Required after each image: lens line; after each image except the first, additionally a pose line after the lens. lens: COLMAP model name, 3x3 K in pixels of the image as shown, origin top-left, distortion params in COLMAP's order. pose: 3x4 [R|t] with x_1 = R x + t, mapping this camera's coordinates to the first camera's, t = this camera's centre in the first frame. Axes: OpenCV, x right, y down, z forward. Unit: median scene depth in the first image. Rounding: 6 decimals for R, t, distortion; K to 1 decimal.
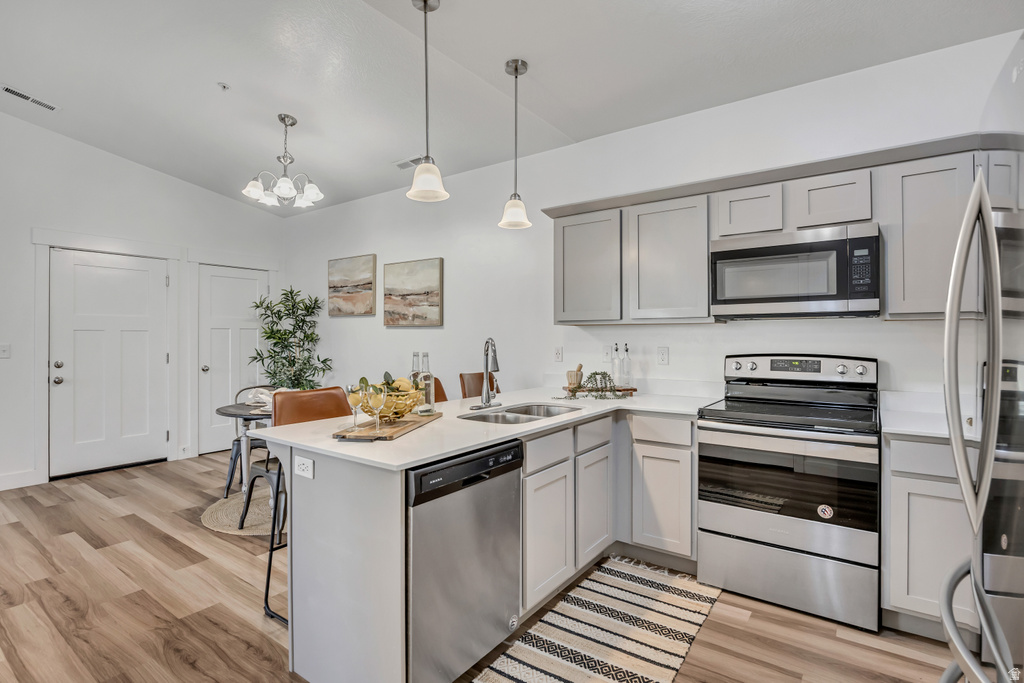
lens RADIAL K [[499.5, 0, 511.8], [0, 499.5, 338.9], [0, 0, 1]] dist [-0.013526, -0.001317]
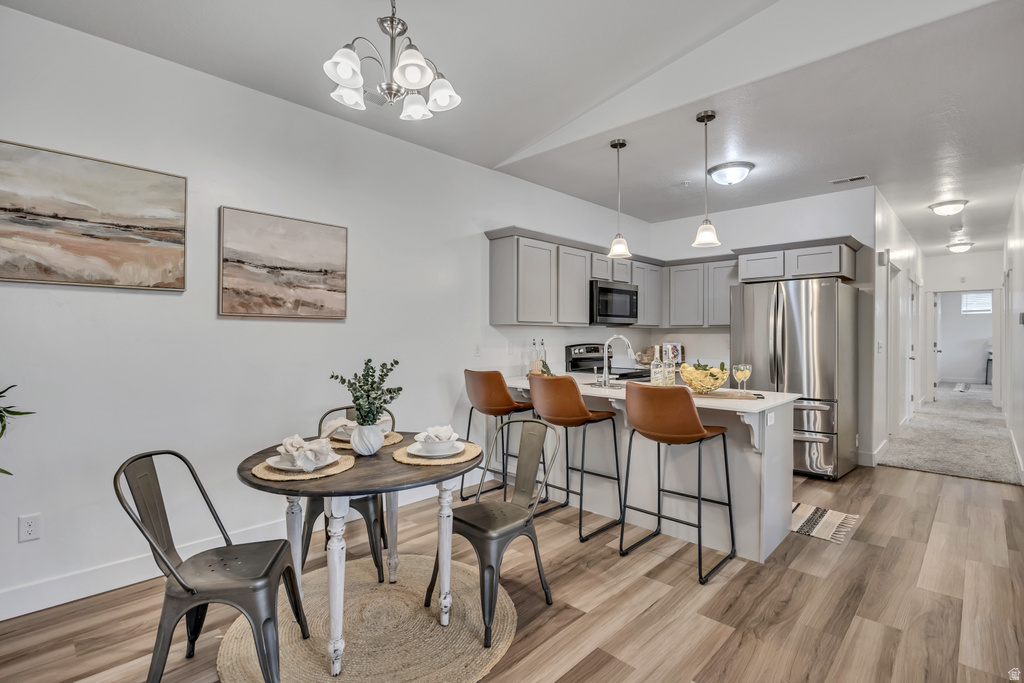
lens RADIAL K [[499.5, 0, 507.2], [0, 499.5, 339.6], [0, 0, 1]] dist [-0.013526, -0.001317]
pose [[0.134395, -0.004723, 0.990917, -0.829394], [0.005665, 0.999976, 0.003997, 0.002658], [-0.990912, 0.005077, 0.134419, 0.646122]]
